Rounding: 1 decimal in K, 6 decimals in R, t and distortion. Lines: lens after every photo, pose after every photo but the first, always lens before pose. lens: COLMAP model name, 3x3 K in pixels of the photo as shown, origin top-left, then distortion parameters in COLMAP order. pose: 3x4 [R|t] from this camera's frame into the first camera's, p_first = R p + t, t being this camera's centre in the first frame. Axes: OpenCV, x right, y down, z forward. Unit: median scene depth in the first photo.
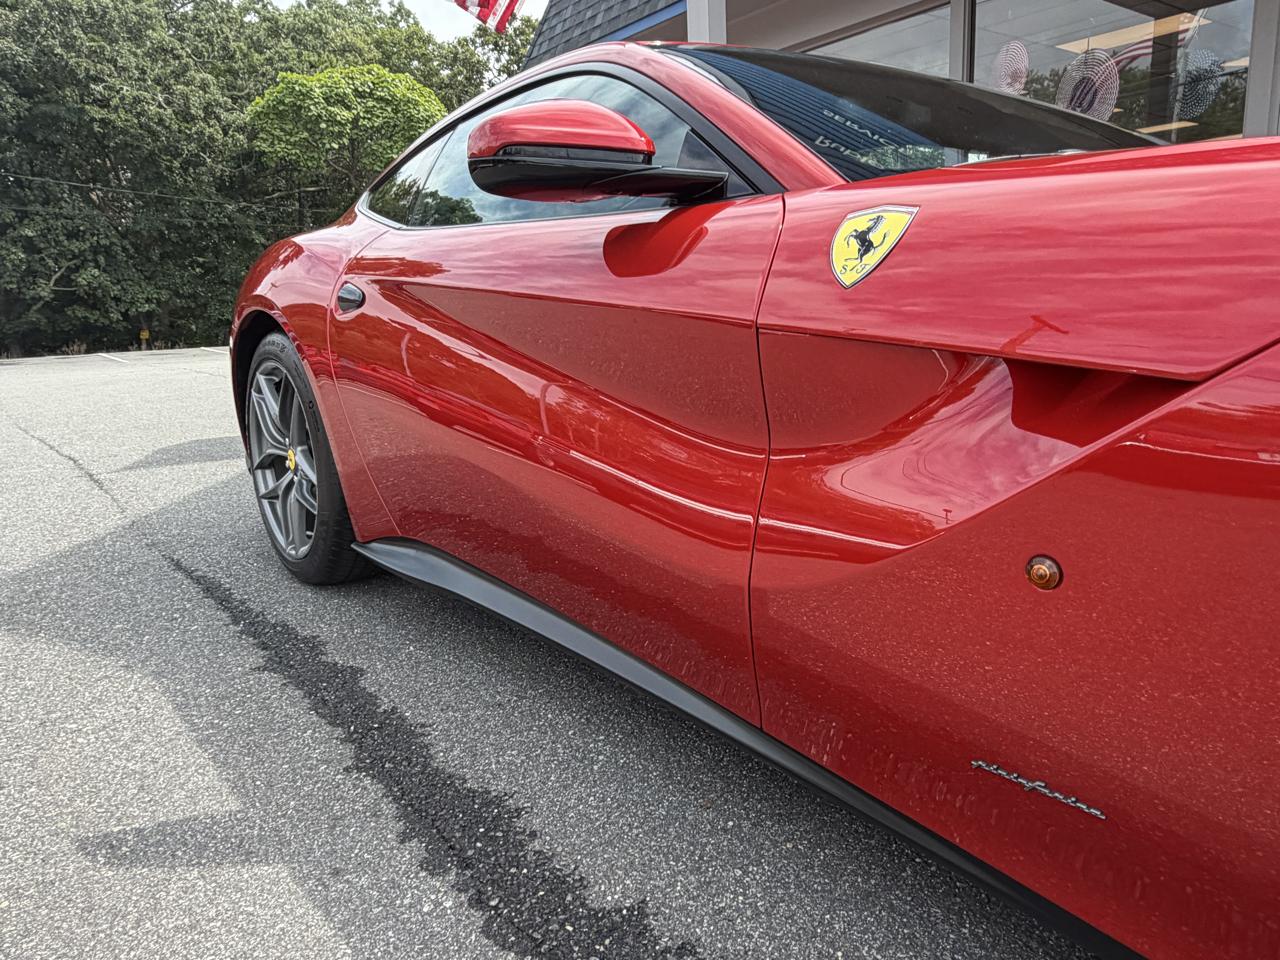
lens RADIAL K [[845.0, 0, 640.9], [0, 845.0, 485.9], [0, 0, 1]] dist [-0.002729, 0.001309]
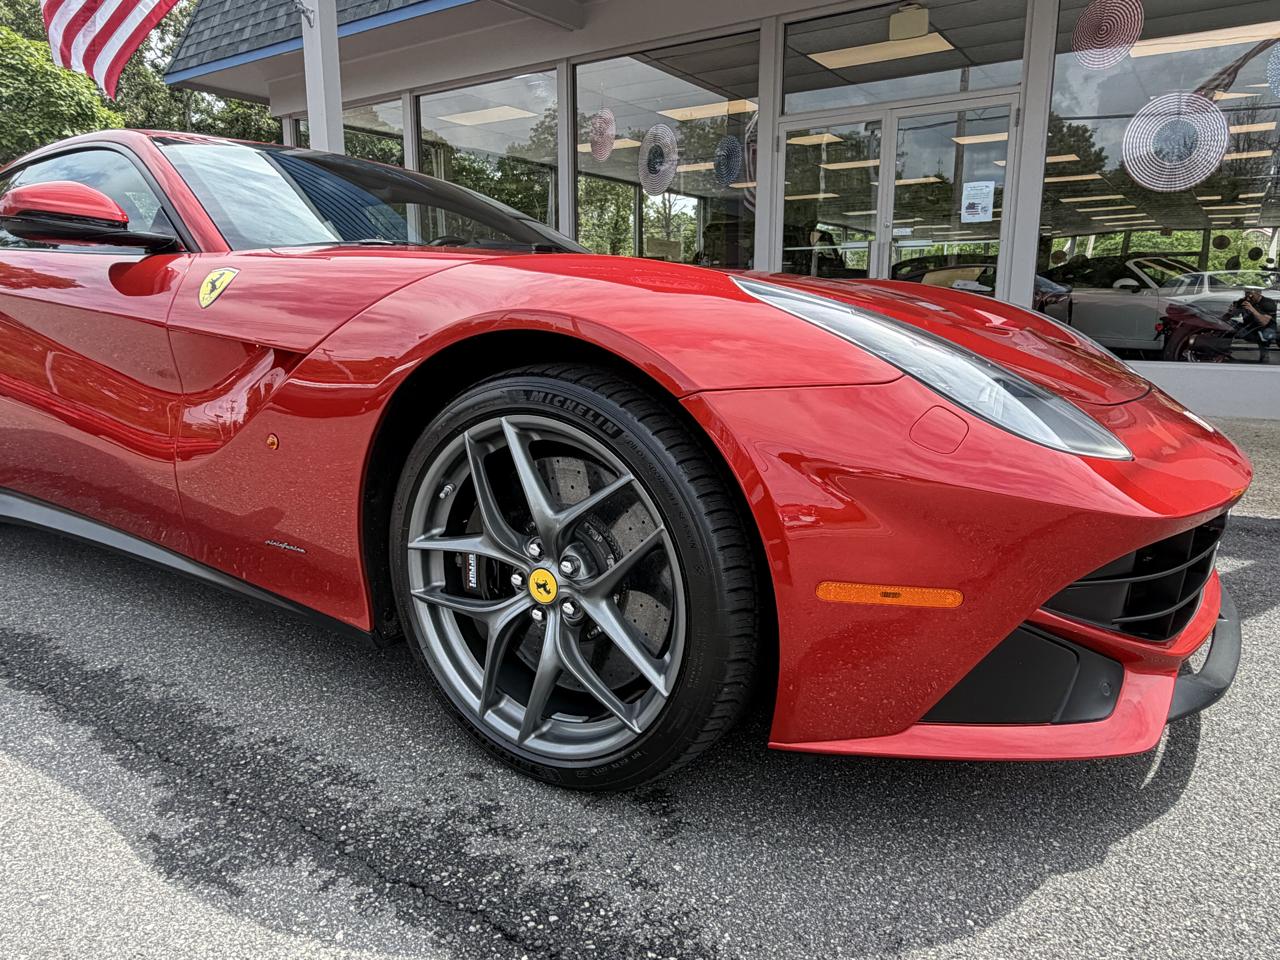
lens RADIAL K [[876.5, 0, 625.0], [0, 876.5, 474.0], [0, 0, 1]] dist [0.003441, -0.001340]
pose [[0.954137, -0.011685, 0.299141, 0.056809], [0.021970, 0.999277, -0.031042, 0.022050], [-0.298562, 0.036191, 0.953704, -0.118661]]
